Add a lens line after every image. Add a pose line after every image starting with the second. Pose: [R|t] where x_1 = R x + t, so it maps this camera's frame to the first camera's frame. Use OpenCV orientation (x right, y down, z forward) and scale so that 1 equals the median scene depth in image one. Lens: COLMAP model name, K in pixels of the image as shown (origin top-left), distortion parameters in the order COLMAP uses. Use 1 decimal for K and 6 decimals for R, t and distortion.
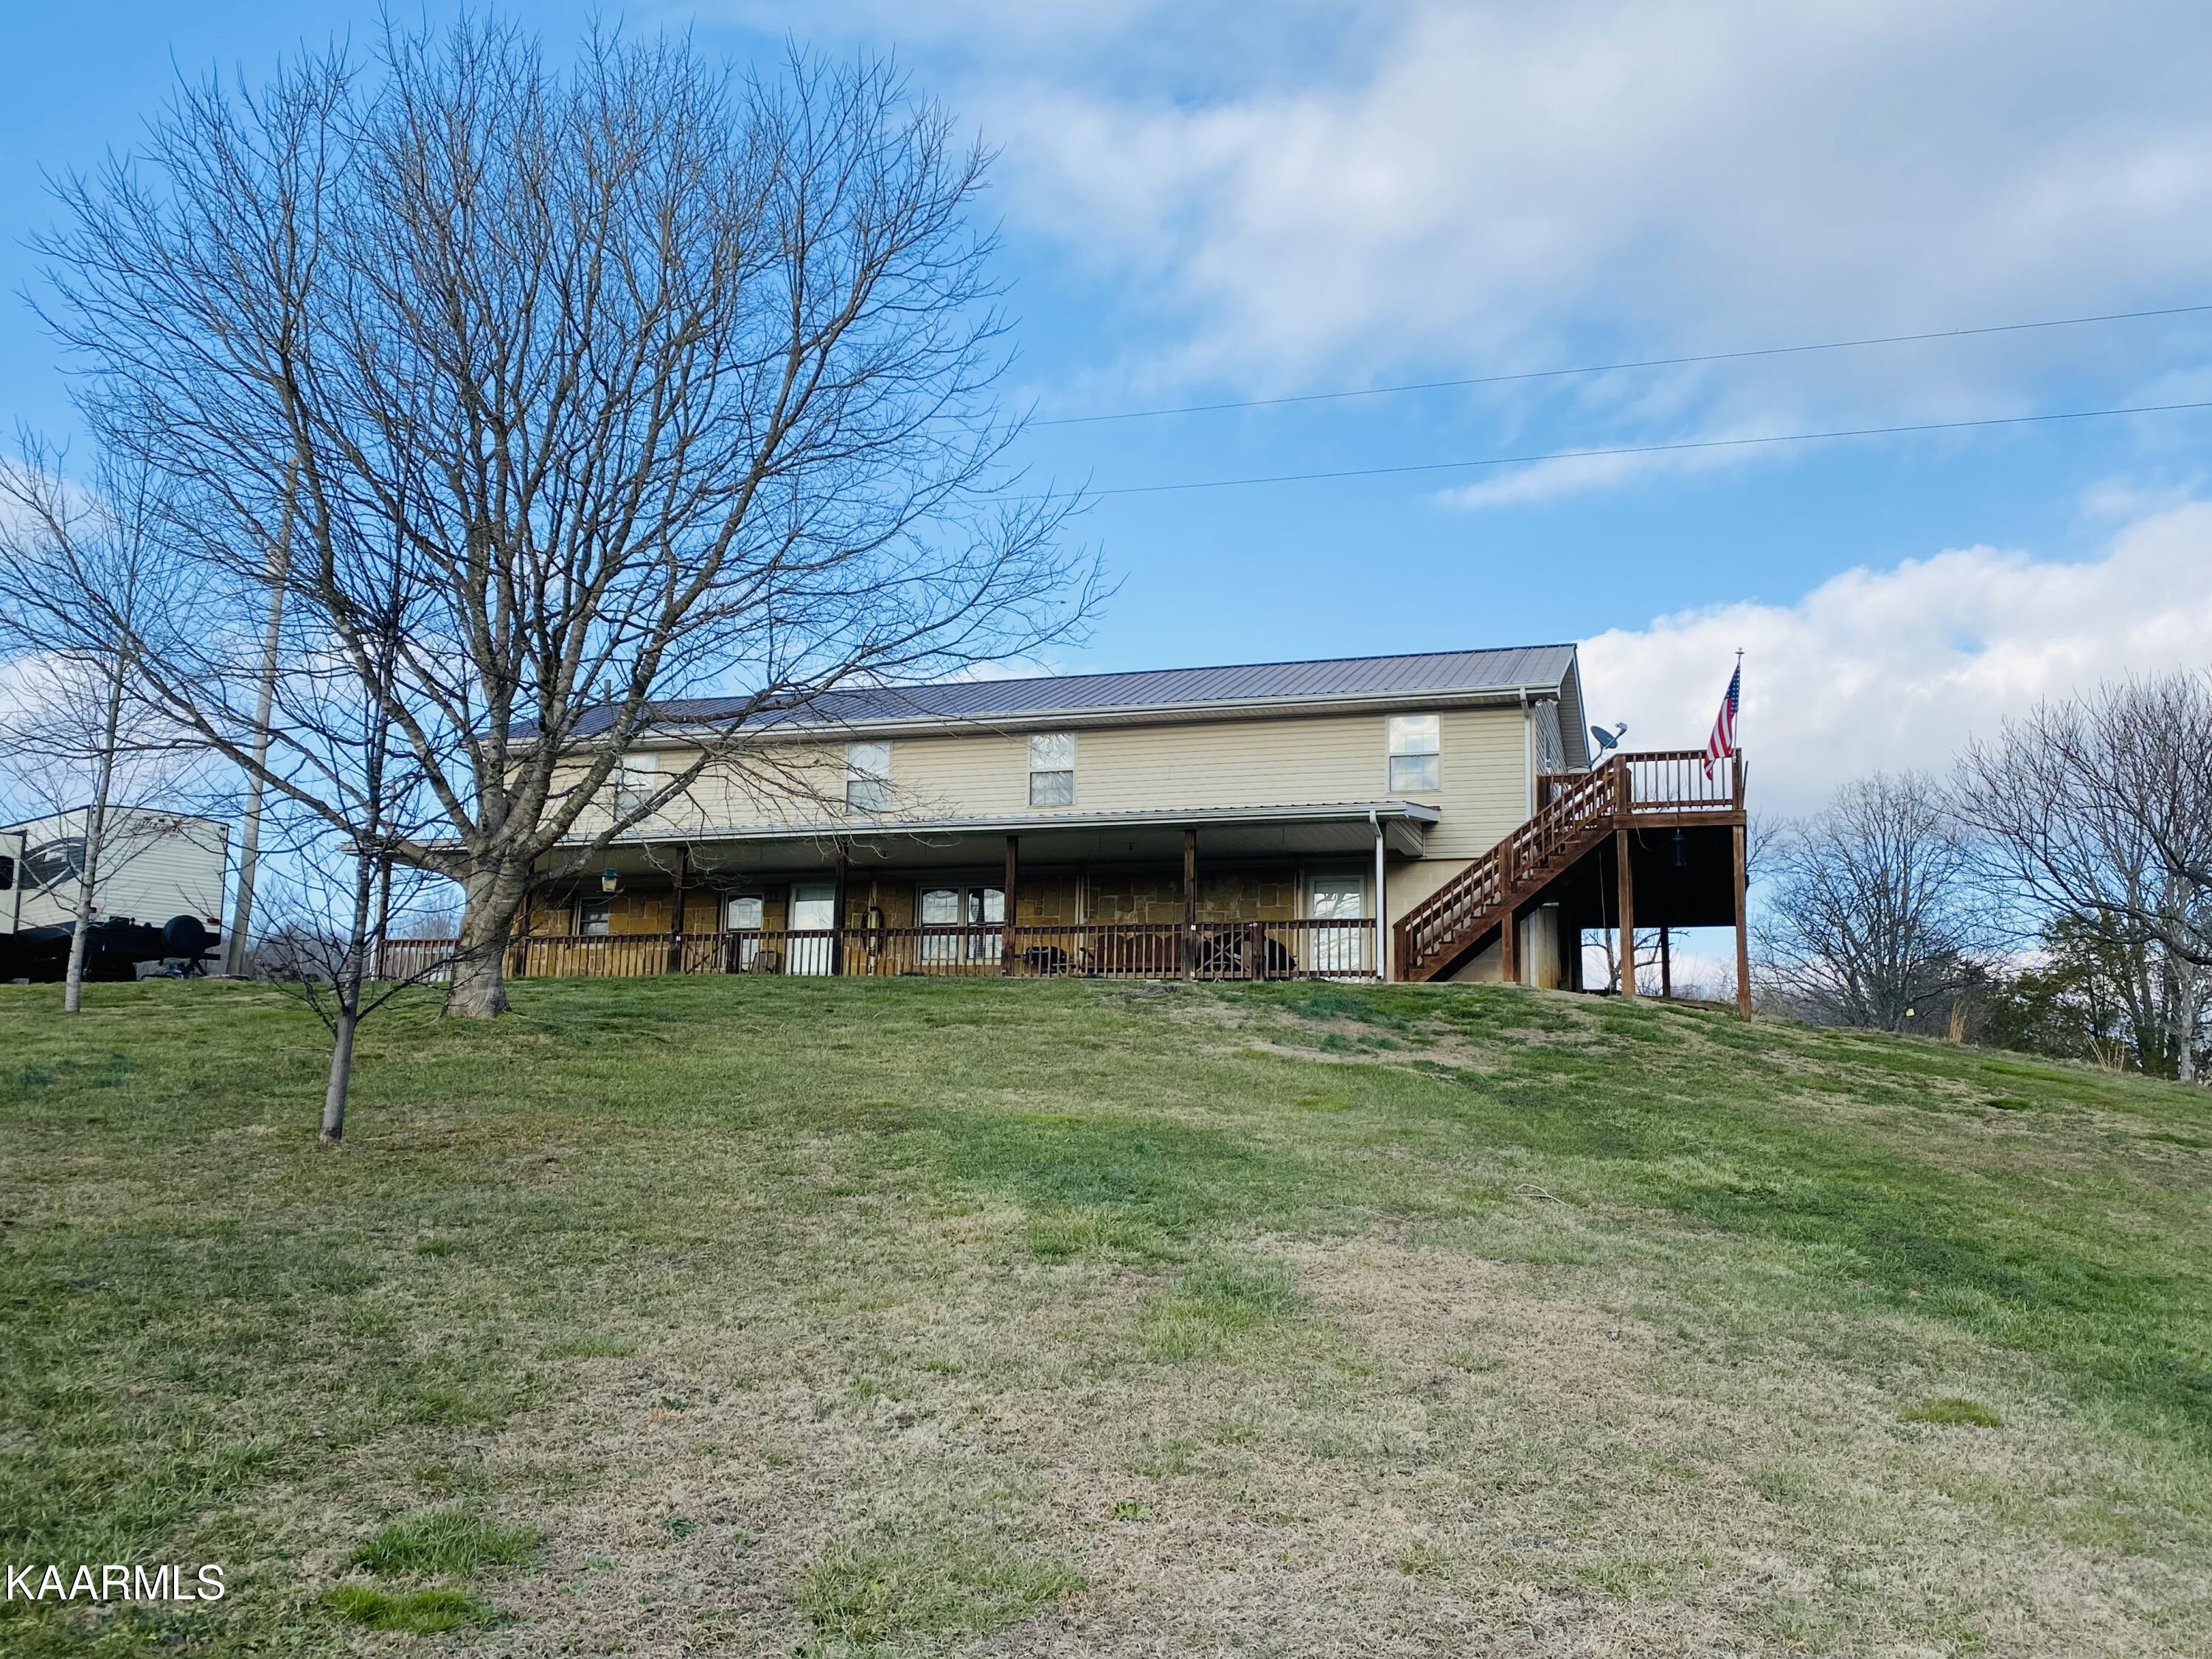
lens RADIAL K [[1882.1, 0, 1106.0], [0, 1882.1, 829.5], [0, 0, 1]] dist [0.031070, -0.009170]
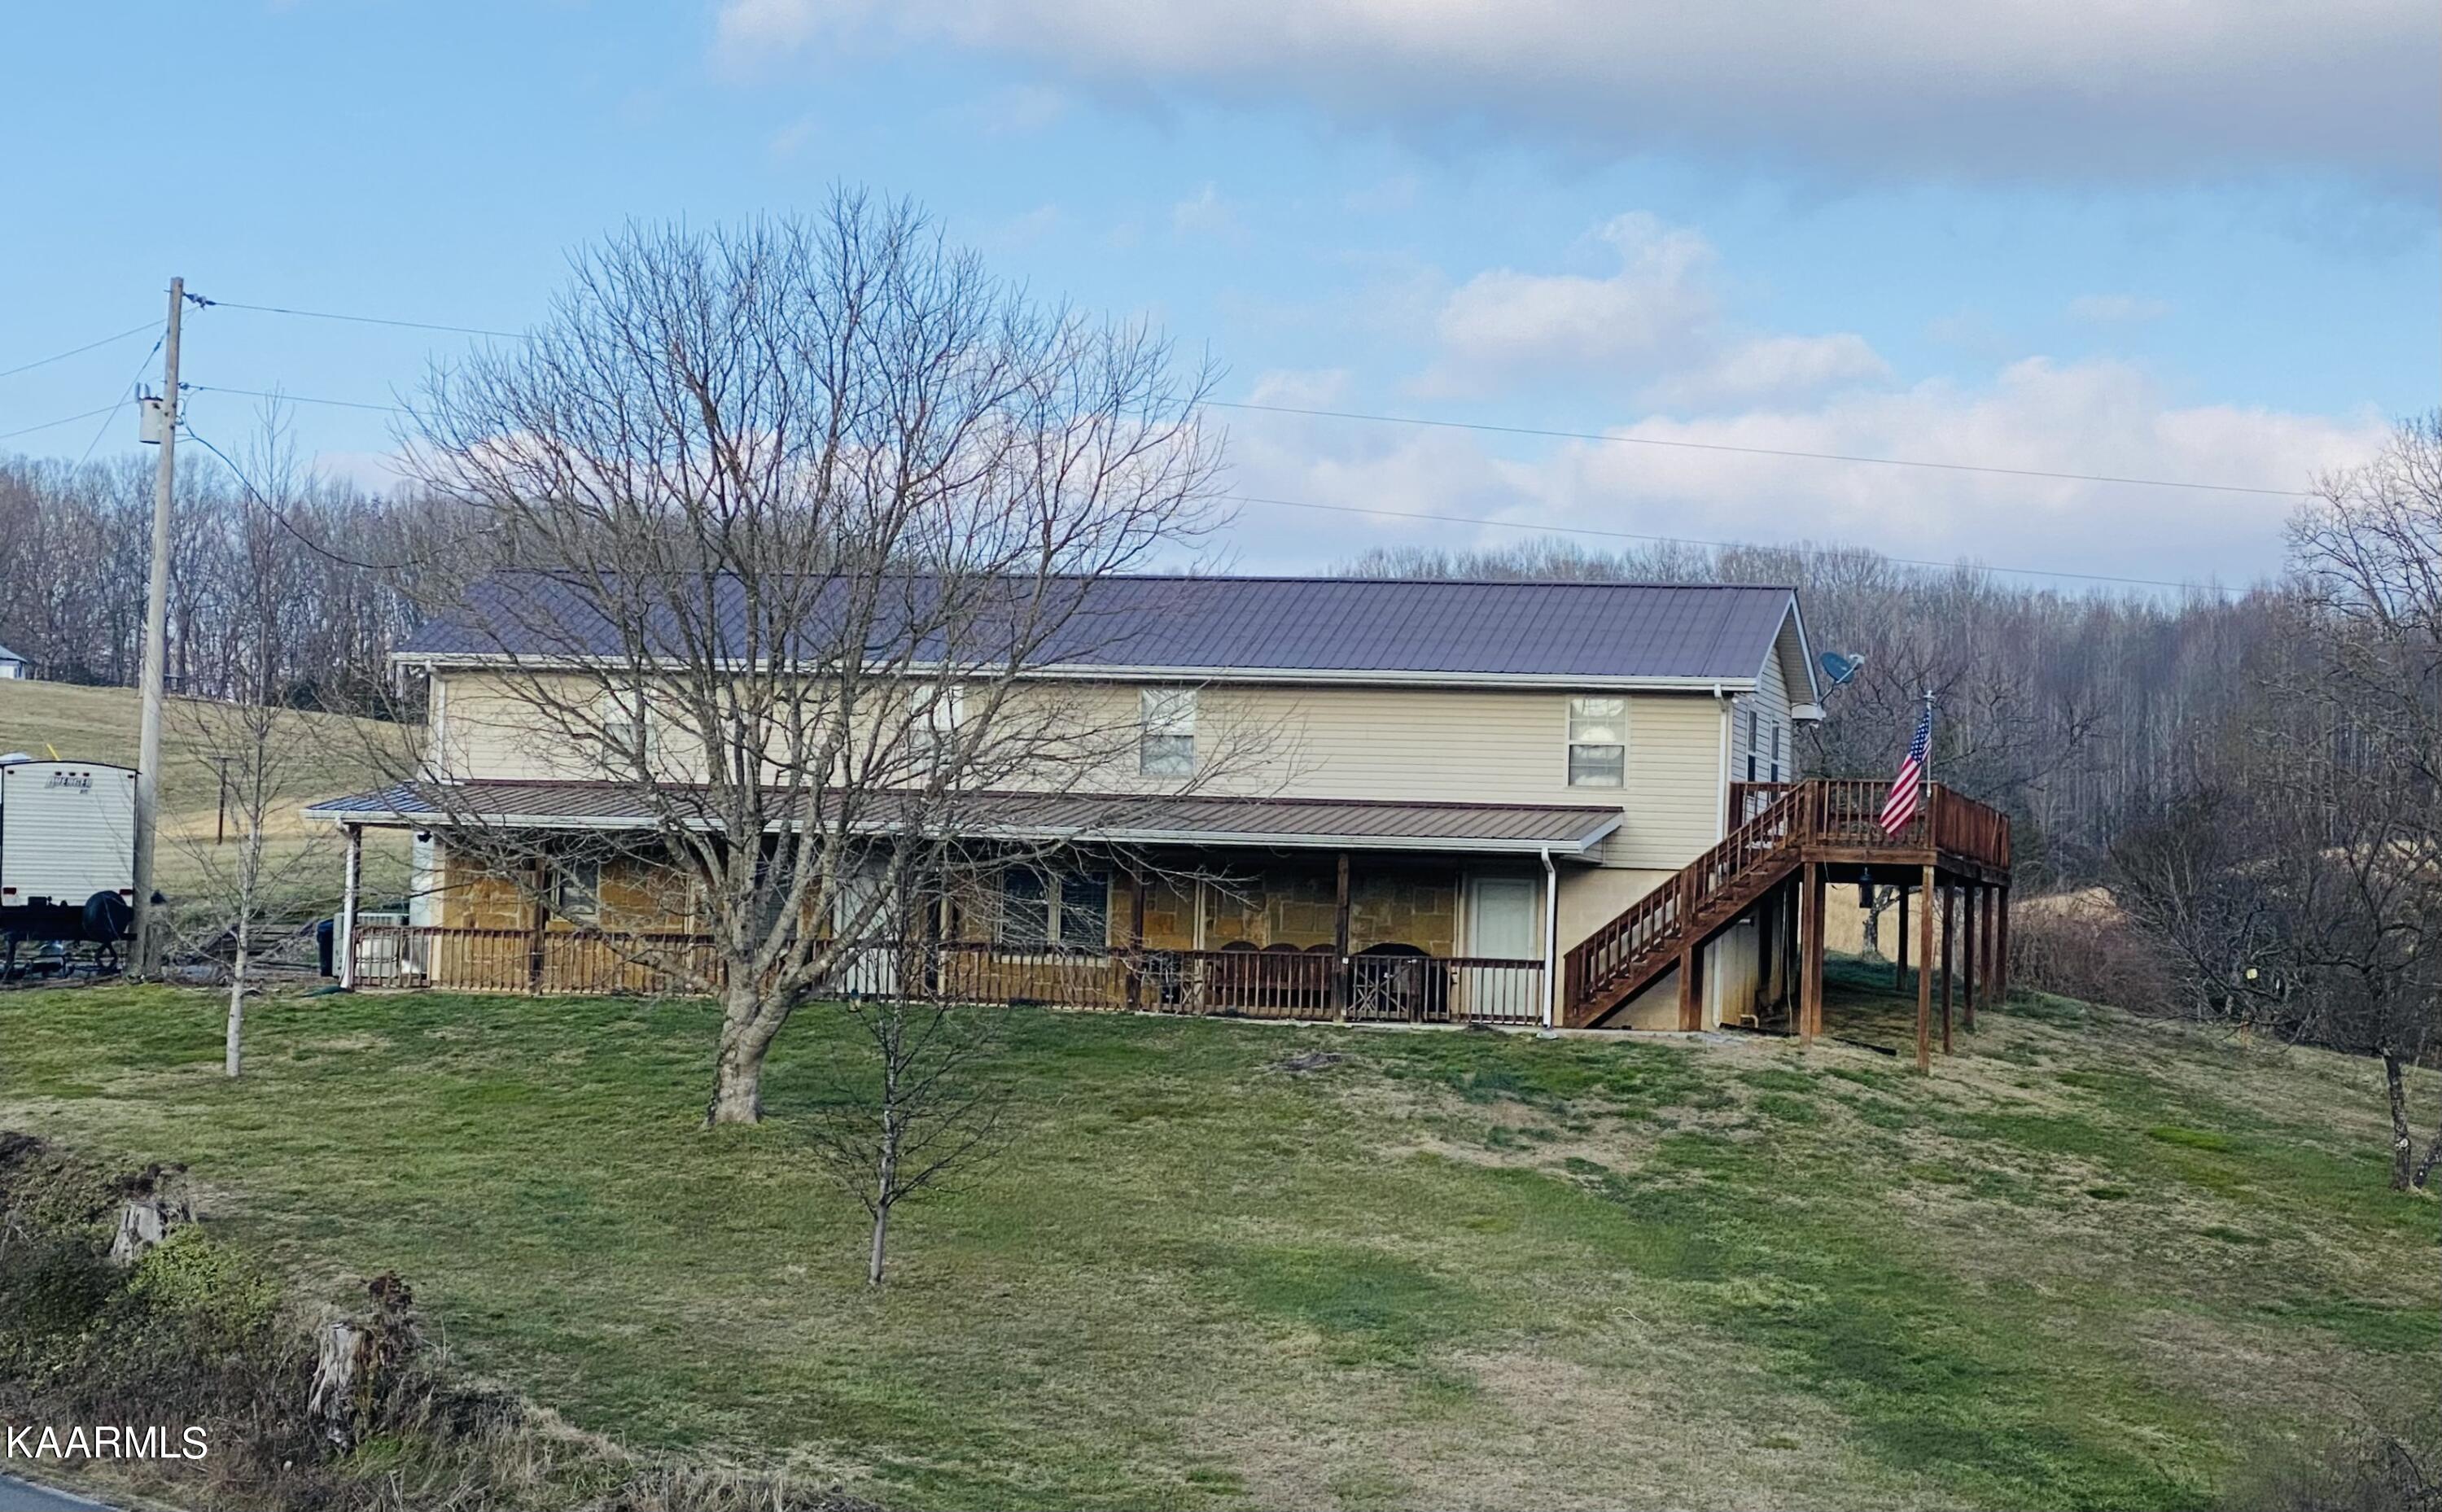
lens RADIAL K [[5504.7, 0, 1221.0], [0, 5504.7, 756.0], [0, 0, 1]] dist [-0.031332, 3.144158]
pose [[0.997314, 0.009167, 0.072671, -0.265963], [-0.020303, 0.987858, 0.154025, -0.579464], [-0.070376, -0.155087, 0.985391, -2.050343]]
